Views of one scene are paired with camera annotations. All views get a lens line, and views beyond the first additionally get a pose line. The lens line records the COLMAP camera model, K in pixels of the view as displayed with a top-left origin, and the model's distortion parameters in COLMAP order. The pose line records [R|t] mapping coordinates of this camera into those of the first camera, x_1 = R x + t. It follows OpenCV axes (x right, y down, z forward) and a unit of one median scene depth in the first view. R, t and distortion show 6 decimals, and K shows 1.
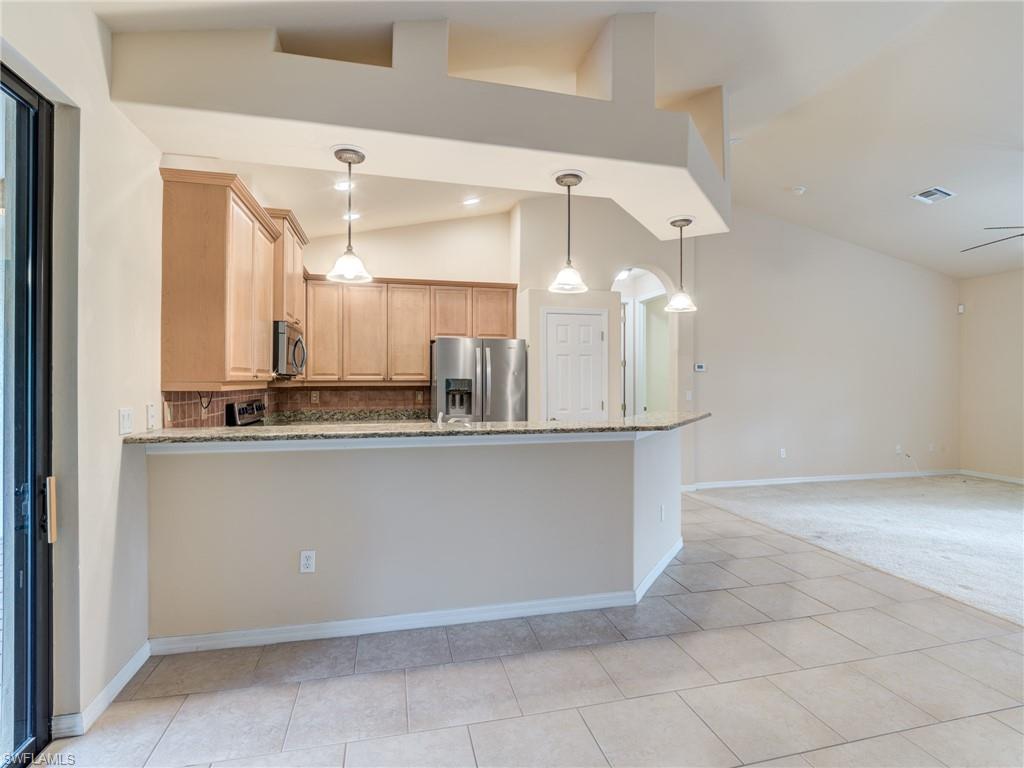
lens RADIAL K [[508.2, 0, 512.9], [0, 508.2, 378.9], [0, 0, 1]] dist [0.005031, -0.017479]
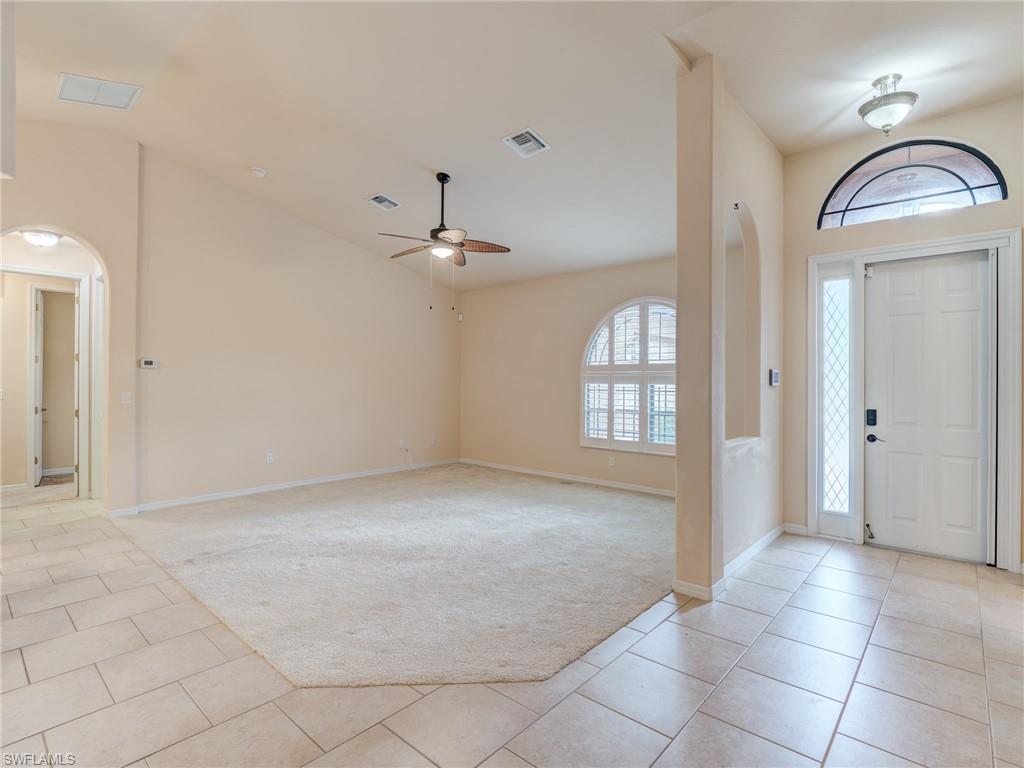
lens RADIAL K [[505.4, 0, 512.9], [0, 505.4, 379.6], [0, 0, 1]] dist [0.003626, -0.014599]
pose [[0.822287, 0.003115, 0.569065, 0.541854], [-0.003759, 0.999993, -0.000042, 0.002224], [-0.569061, -0.002104, 0.822293, -0.012373]]
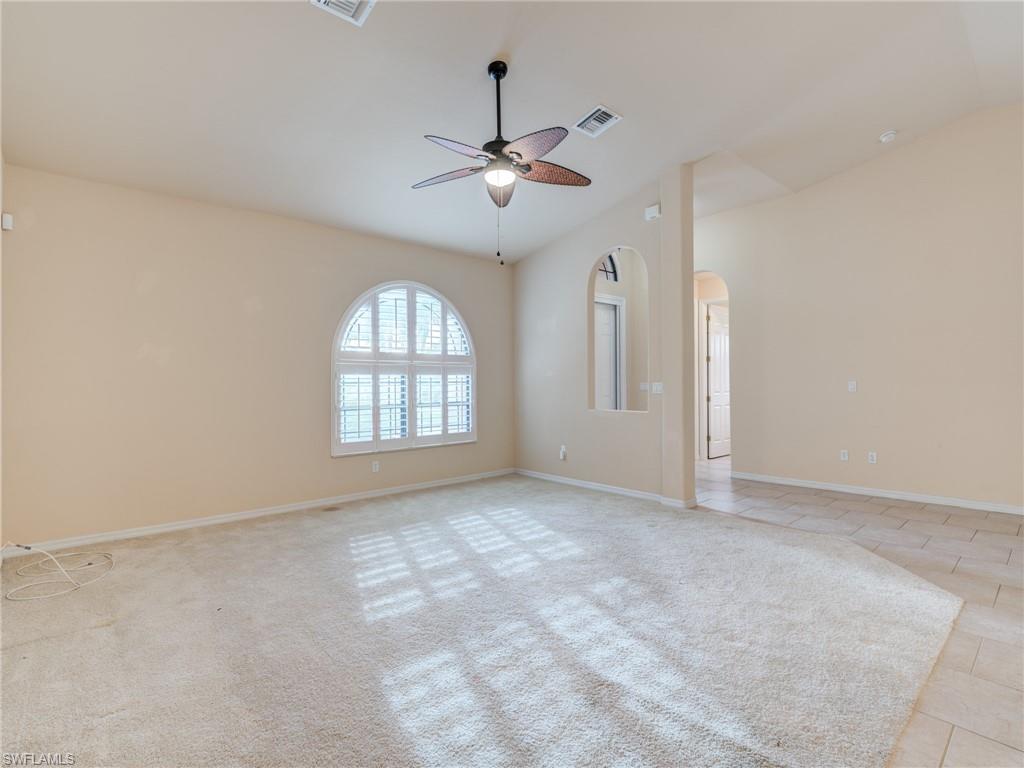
lens RADIAL K [[508.2, 0, 512.9], [0, 508.2, 378.9], [0, 0, 1]] dist [0.005031, -0.017479]
pose [[-0.476127, -0.000716, 0.879376, 0.363328], [-0.001215, 0.999999, 0.000157, 0.023079], [-0.879376, -0.000994, -0.476127, 1.302648]]
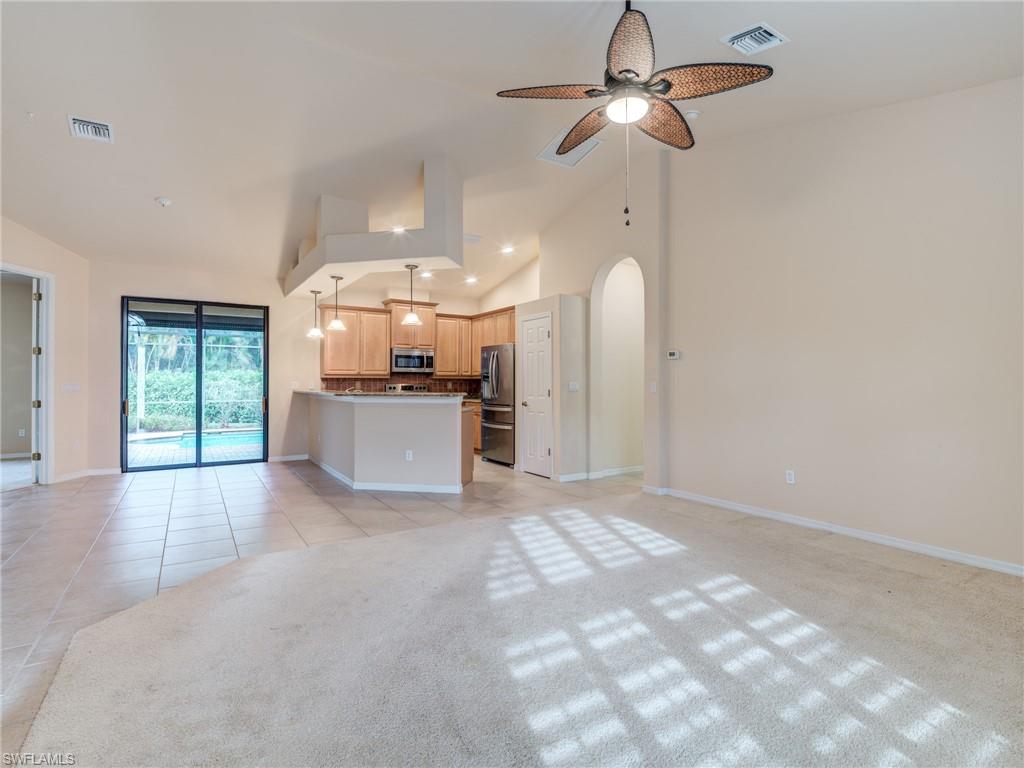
lens RADIAL K [[505.4, 0, 512.9], [0, 505.4, 379.6], [0, 0, 1]] dist [0.003626, -0.014599]
pose [[0.323546, -0.004543, -0.946201, 1.520814], [0.001767, 0.999990, -0.004197, 0.029978], [0.946211, -0.000314, 0.323551, 0.652660]]
